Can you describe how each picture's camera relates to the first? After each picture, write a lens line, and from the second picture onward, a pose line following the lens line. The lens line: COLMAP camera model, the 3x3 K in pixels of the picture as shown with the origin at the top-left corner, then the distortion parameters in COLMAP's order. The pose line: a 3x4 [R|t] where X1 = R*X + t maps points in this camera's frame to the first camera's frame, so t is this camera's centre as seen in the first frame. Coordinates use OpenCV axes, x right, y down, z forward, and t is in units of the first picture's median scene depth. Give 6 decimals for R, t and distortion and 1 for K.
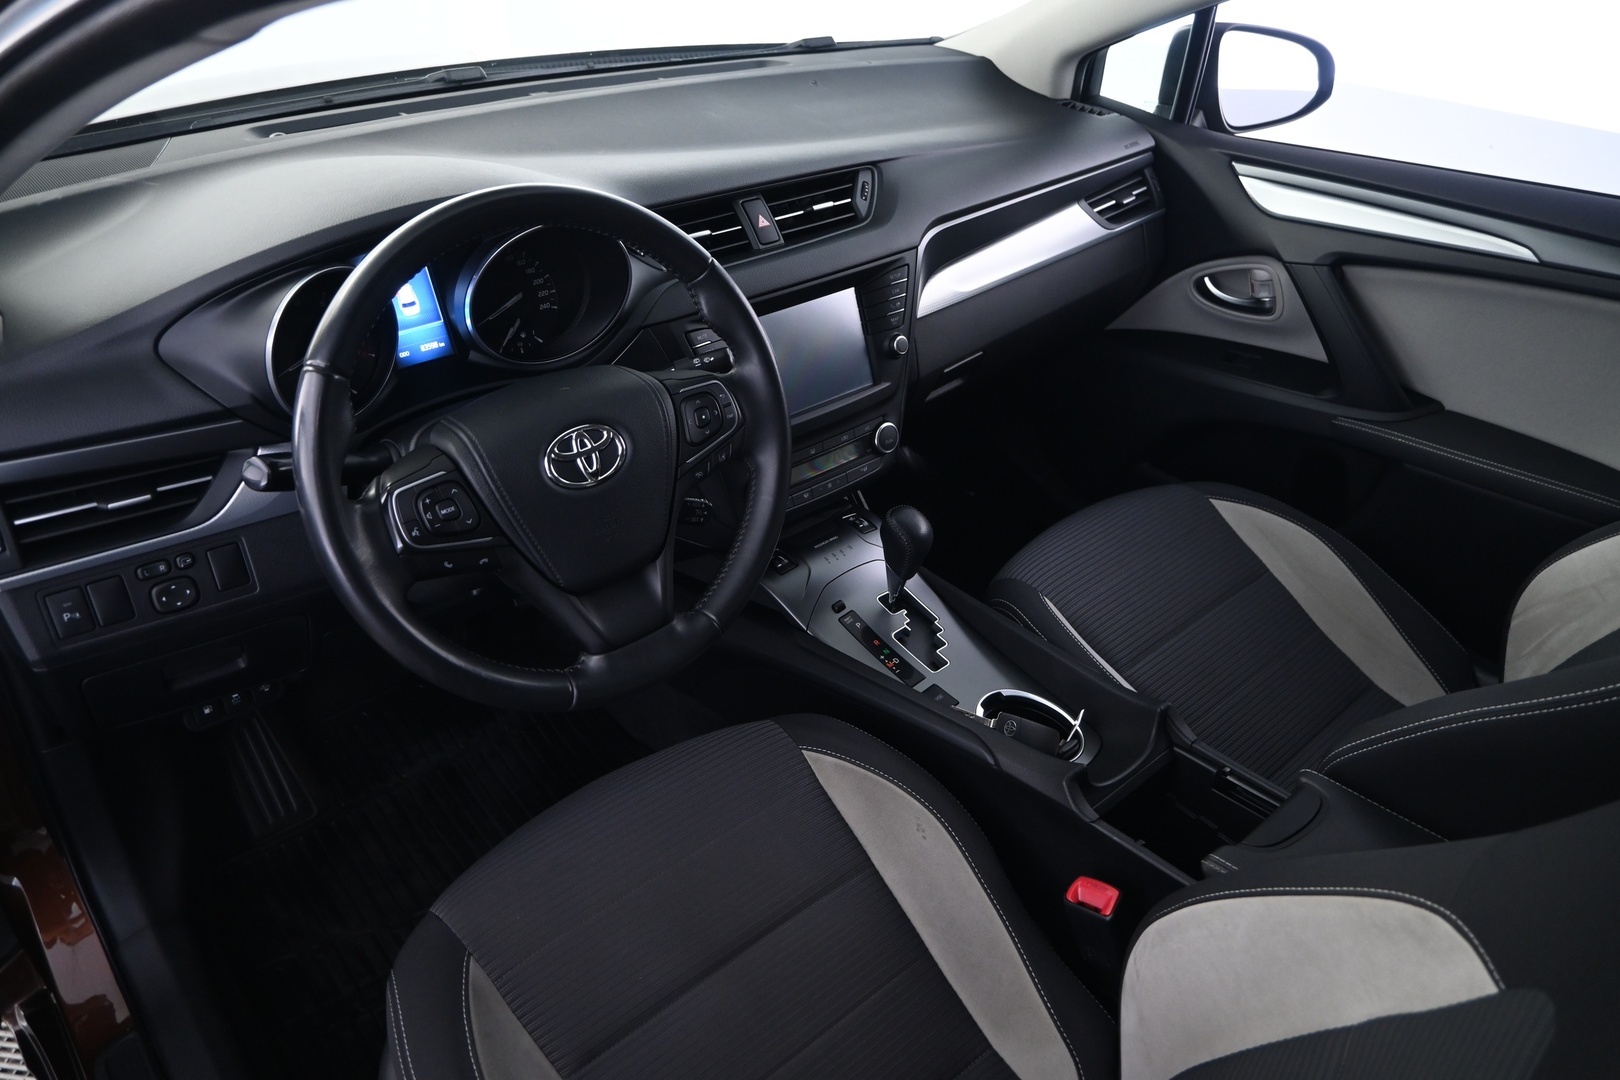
lens RADIAL K [[1142.3, 0, 812.1], [0, 1142.3, 538.9], [0, 0, 1]] dist [0.011163, 0.002046]
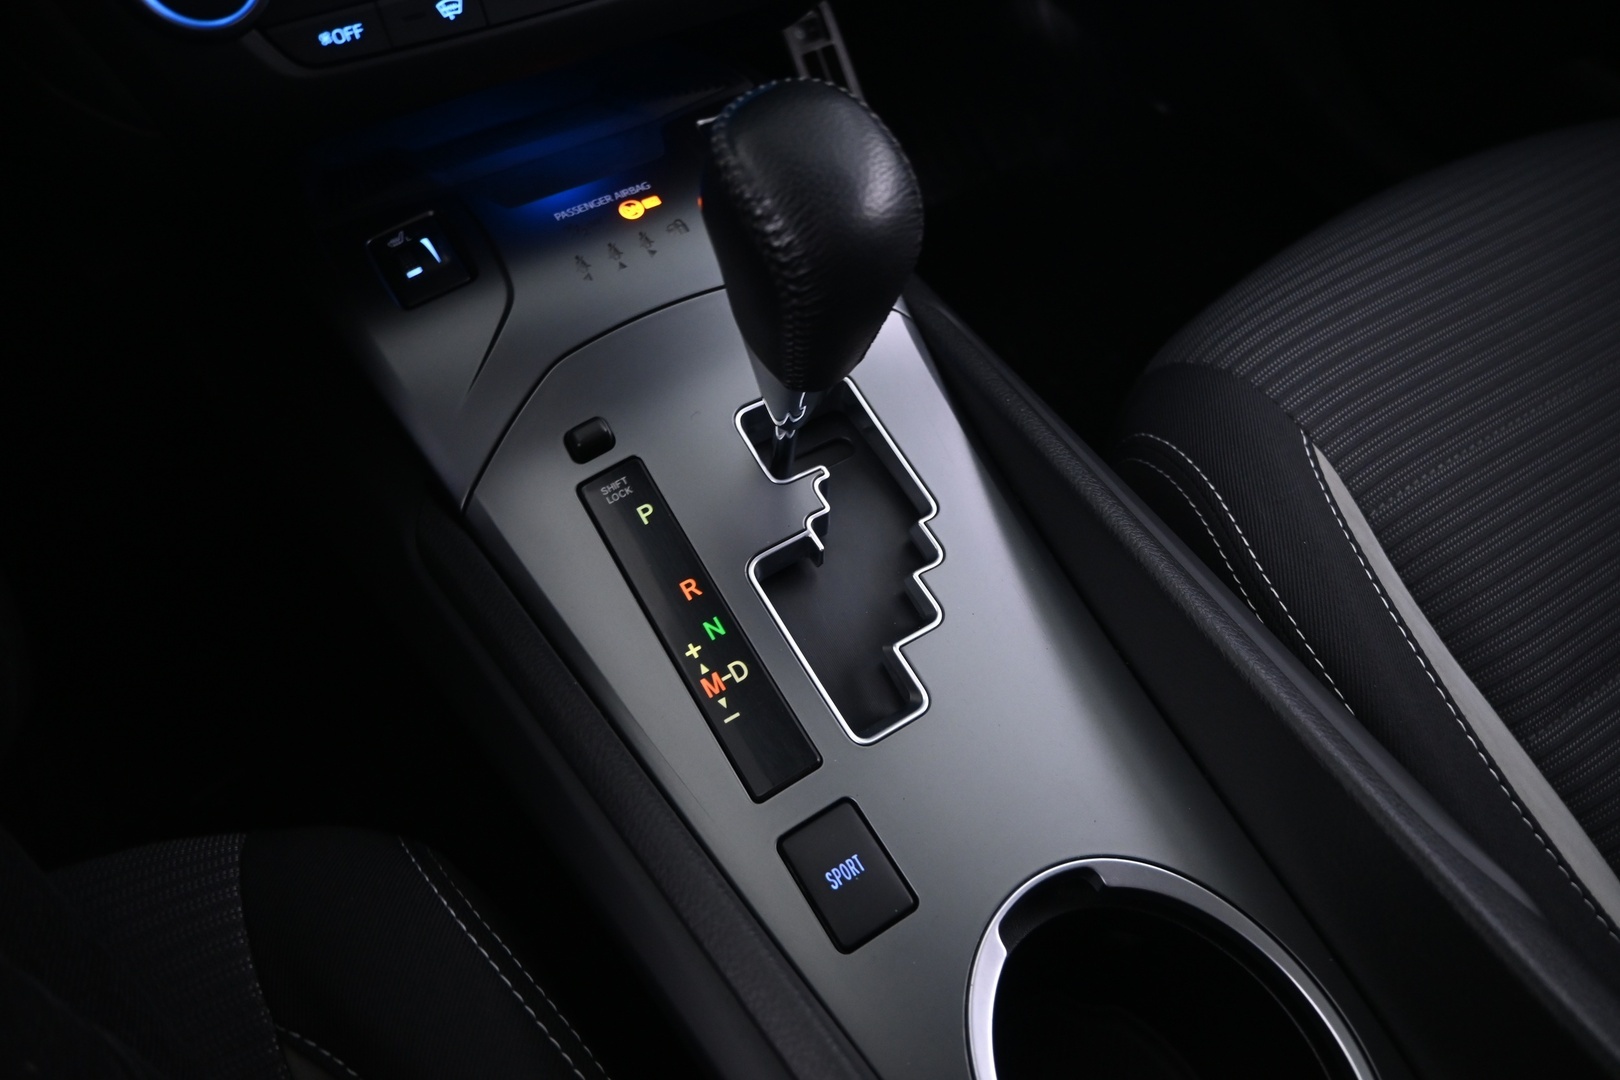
lens RADIAL K [[1142.3, 0, 806.7], [0, 1142.3, 534.5], [0, 0, 1]] dist [0.011163, 0.002046]
pose [[0.982960, 0.136043, -0.123620, 0.117871], [-0.089458, 0.941532, 0.324831, -0.017457], [0.160583, -0.308237, 0.937658, 0.735015]]
